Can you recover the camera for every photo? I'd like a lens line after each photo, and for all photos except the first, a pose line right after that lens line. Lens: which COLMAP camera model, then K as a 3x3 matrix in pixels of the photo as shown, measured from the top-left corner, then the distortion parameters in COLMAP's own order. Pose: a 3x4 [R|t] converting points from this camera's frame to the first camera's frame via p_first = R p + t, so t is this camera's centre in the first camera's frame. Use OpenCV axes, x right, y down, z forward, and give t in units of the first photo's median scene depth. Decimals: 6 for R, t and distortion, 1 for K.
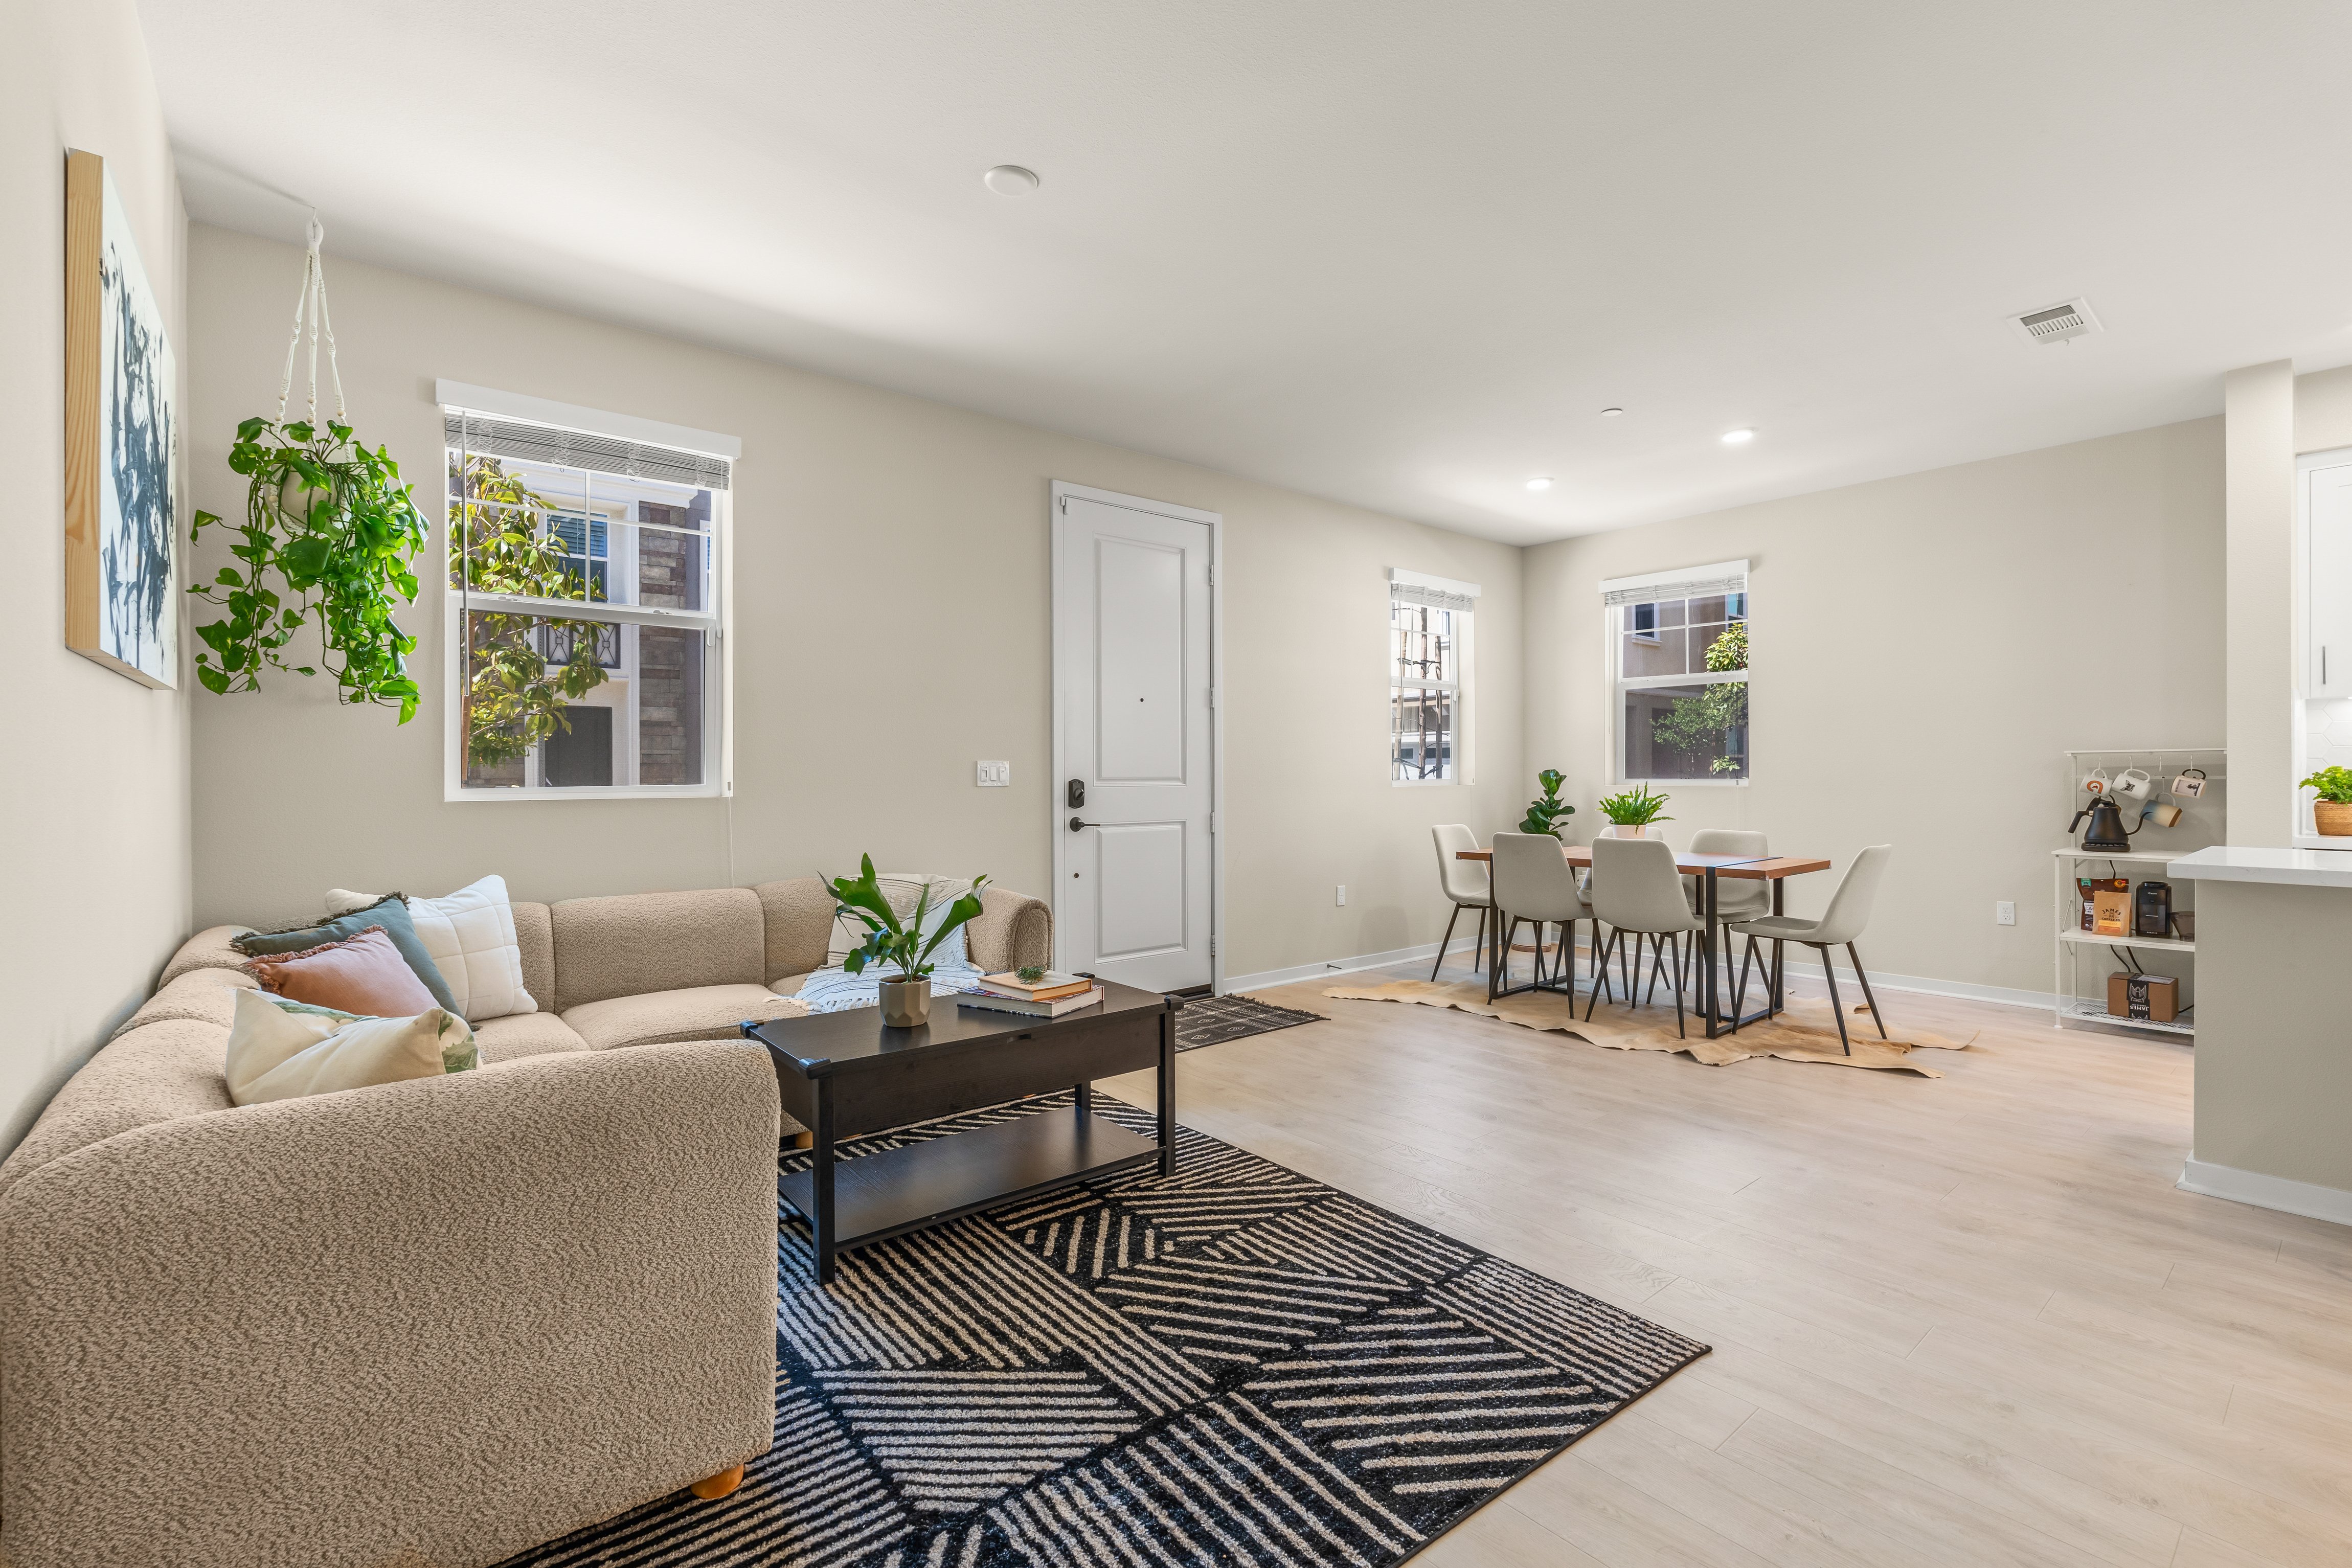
lens RADIAL K [[1031.9, 0, 1182.4], [0, 1031.9, 777.9], [0, 0, 1]] dist [-0.002513, 0.000549]
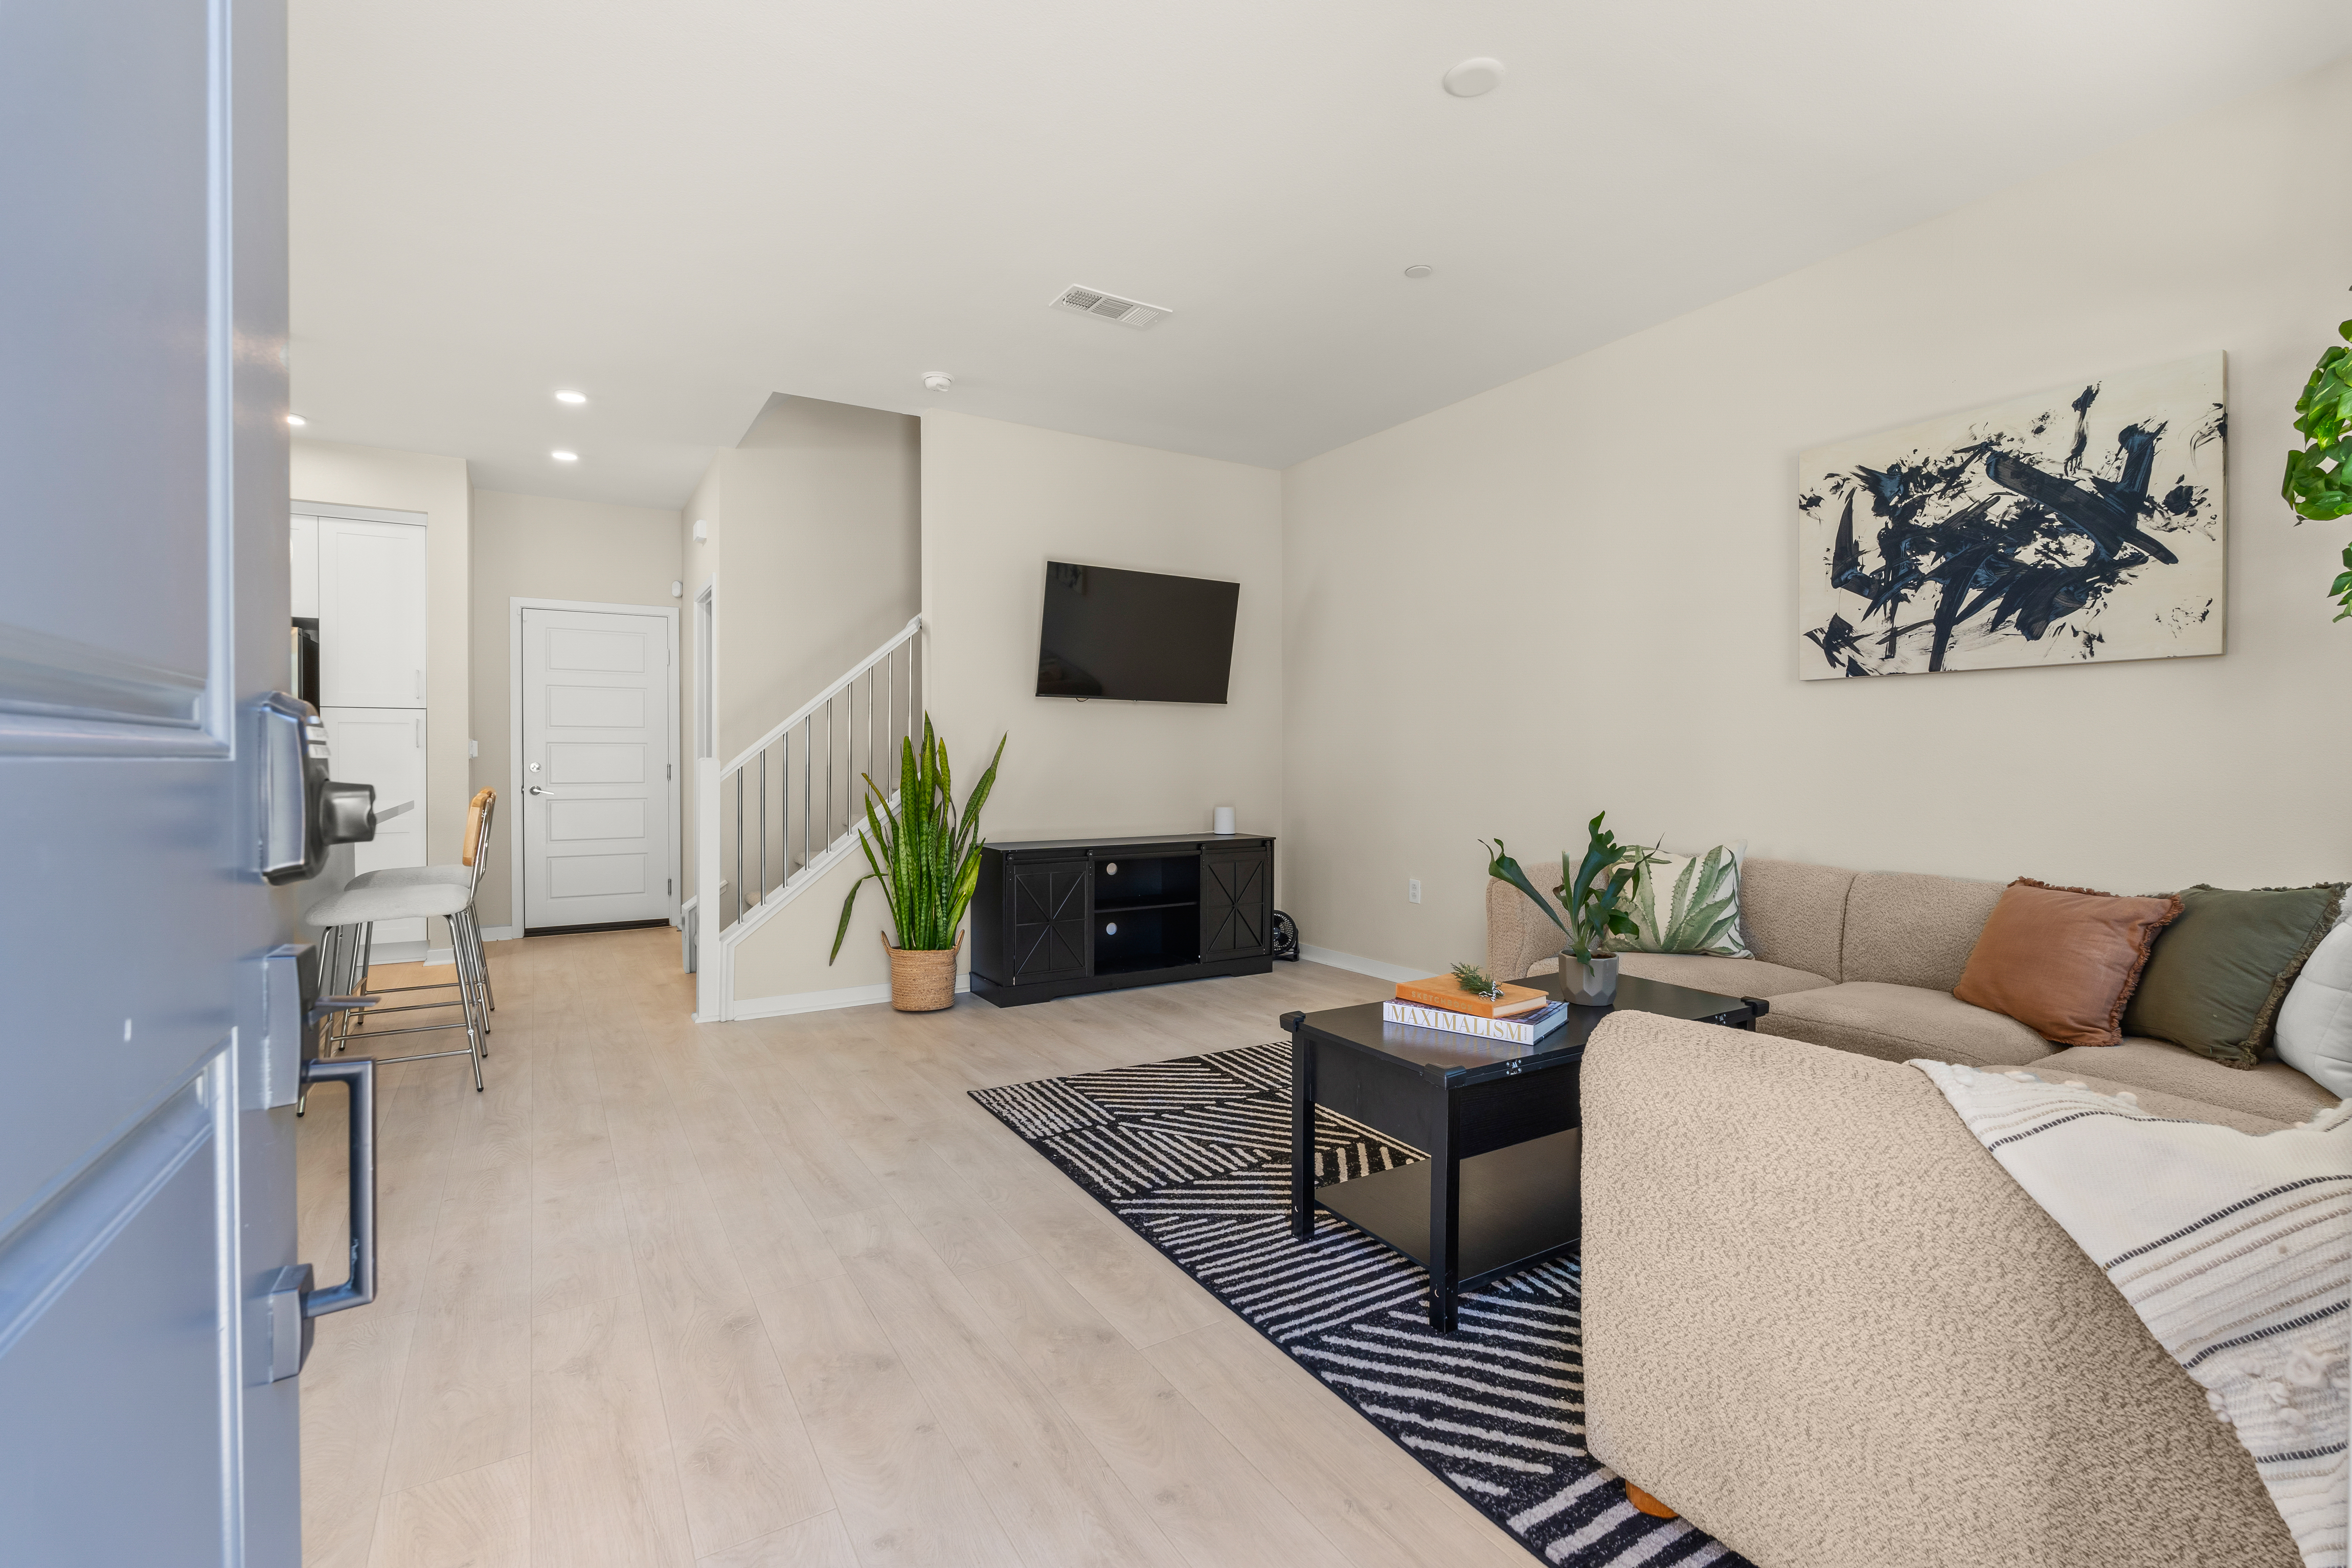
lens RADIAL K [[1031.9, 0, 1174.4], [0, 1031.9, 769.4], [0, 0, 1]] dist [-0.002513, 0.000549]
pose [[-0.989697, 0.002254, 0.143158, -0.038072], [0.004679, 0.999851, 0.016609, 0.014003], [-0.143099, 0.017108, -0.989560, 2.131671]]
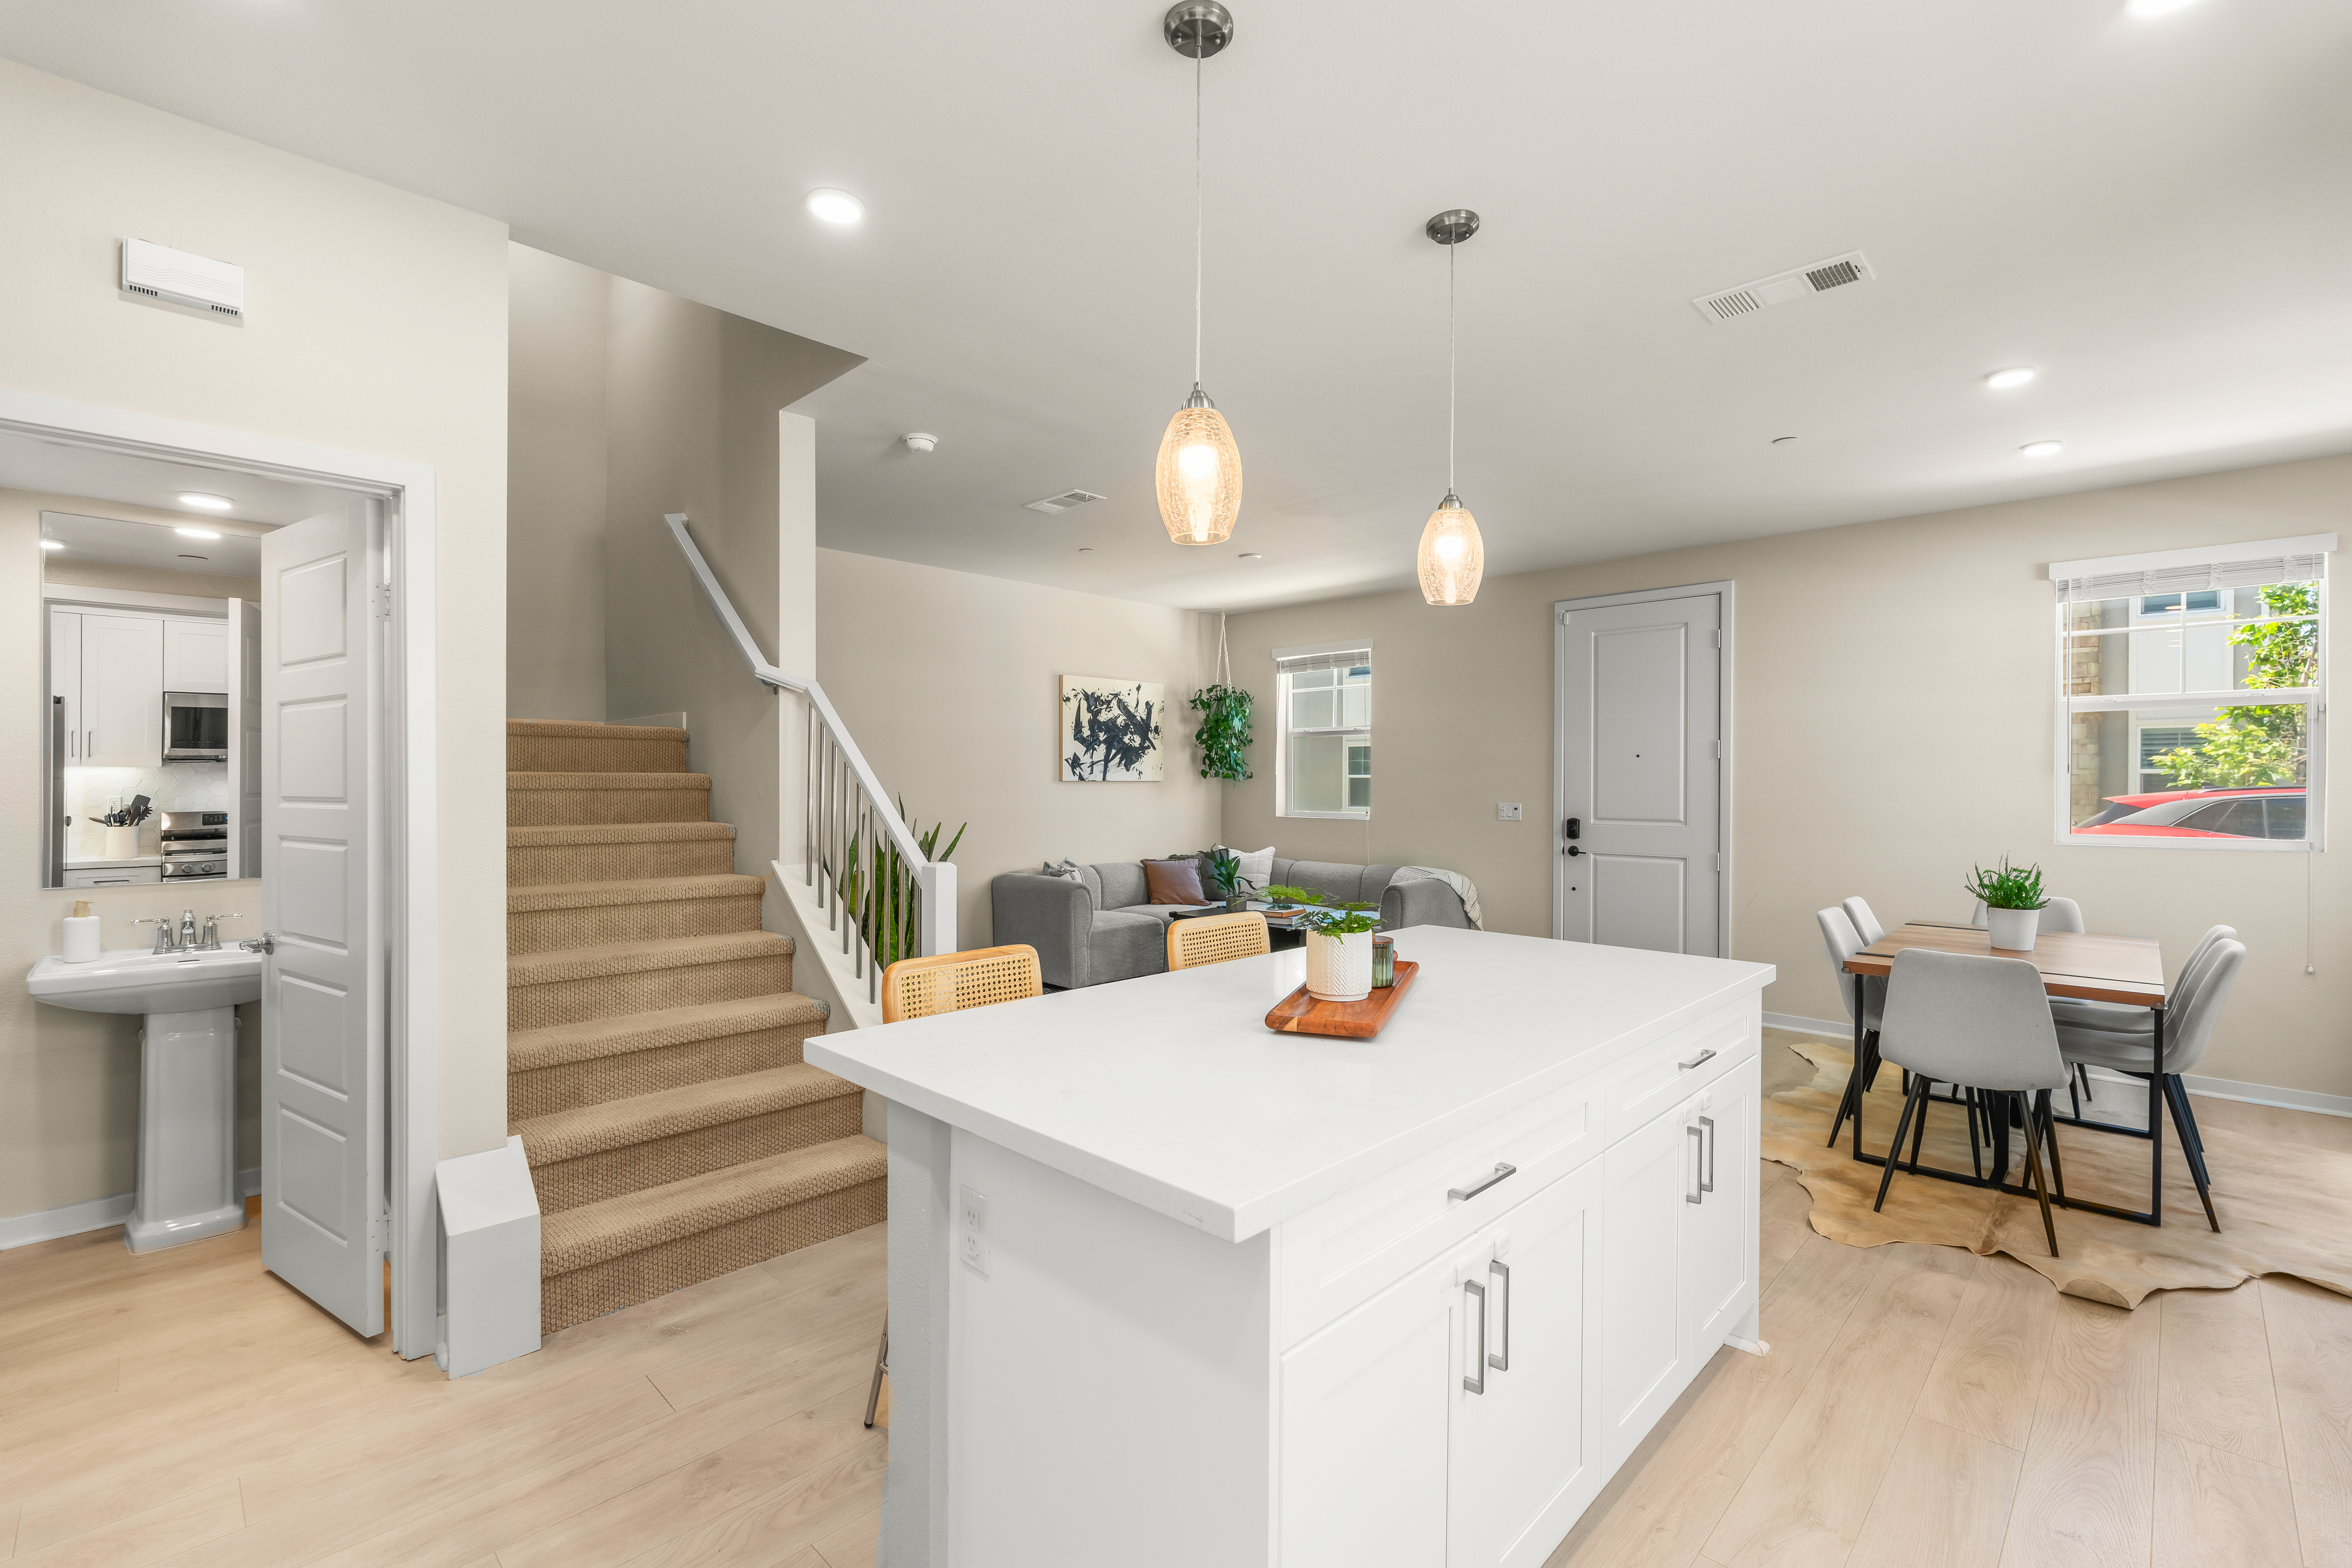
lens RADIAL K [[1031.9, 0, 1172.3], [0, 1031.9, 781.3], [0, 0, 1]] dist [-0.002513, 0.000549]
pose [[0.093355, 0.002861, -0.995629, 2.316770], [-0.008794, 0.999959, 0.002049, -0.086395], [0.995594, 0.008564, 0.093376, 0.673932]]
